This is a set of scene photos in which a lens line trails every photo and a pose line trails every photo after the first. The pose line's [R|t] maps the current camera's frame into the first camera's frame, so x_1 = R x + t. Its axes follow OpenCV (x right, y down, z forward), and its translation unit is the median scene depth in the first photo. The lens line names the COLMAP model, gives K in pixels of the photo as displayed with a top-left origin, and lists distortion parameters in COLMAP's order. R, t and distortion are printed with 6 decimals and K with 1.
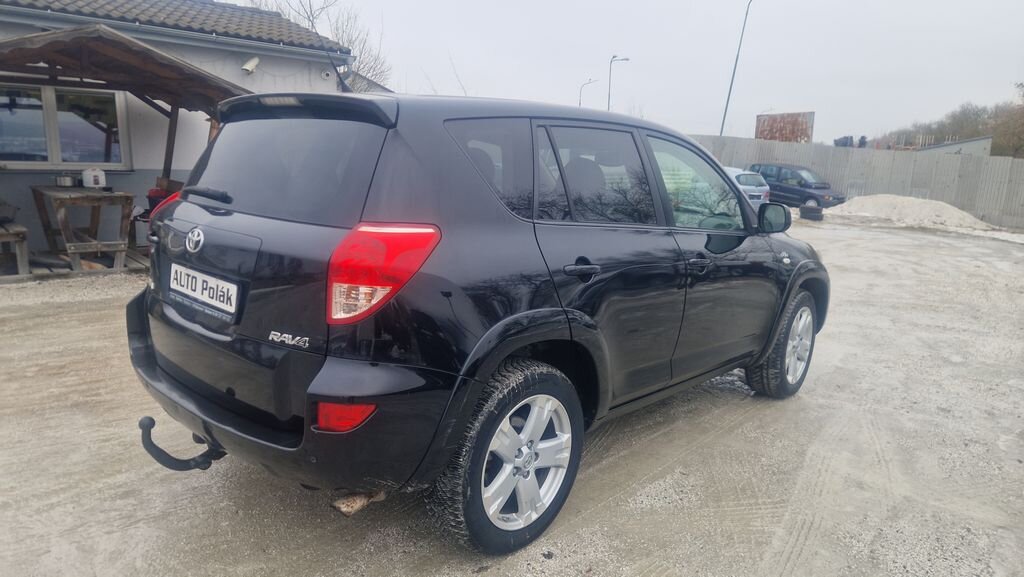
lens RADIAL K [[728.9, 0, 512.0], [0, 728.9, 288.5], [0, 0, 1]] dist [0.026202, -0.002870]
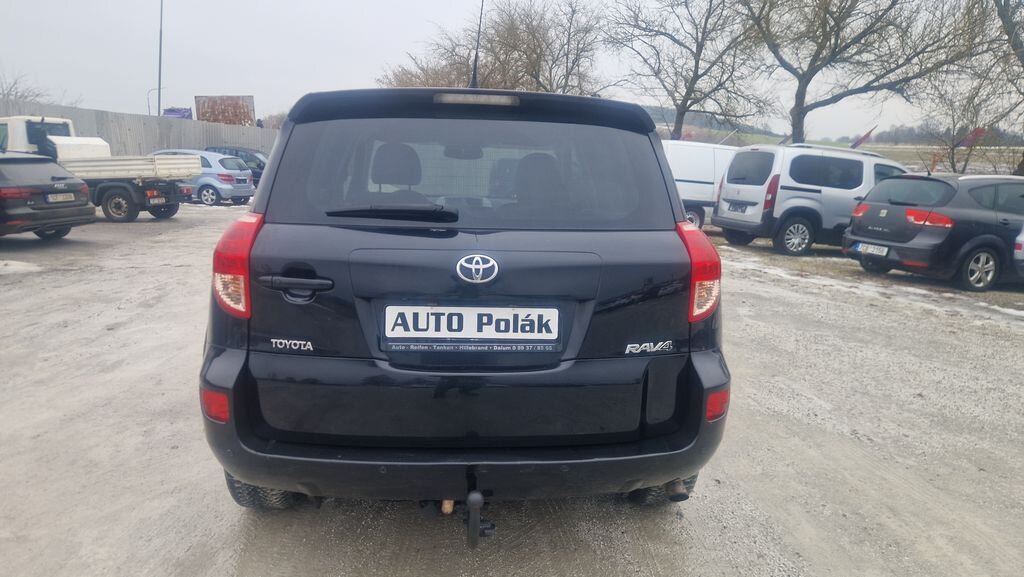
lens RADIAL K [[728.9, 0, 512.0], [0, 728.9, 288.5], [0, 0, 1]] dist [0.026202, -0.002870]
pose [[0.633895, -0.158448, 0.757015, -1.005032], [0.137210, 0.986303, 0.091545, -0.109478], [-0.761151, 0.045840, 0.646953, 0.424245]]
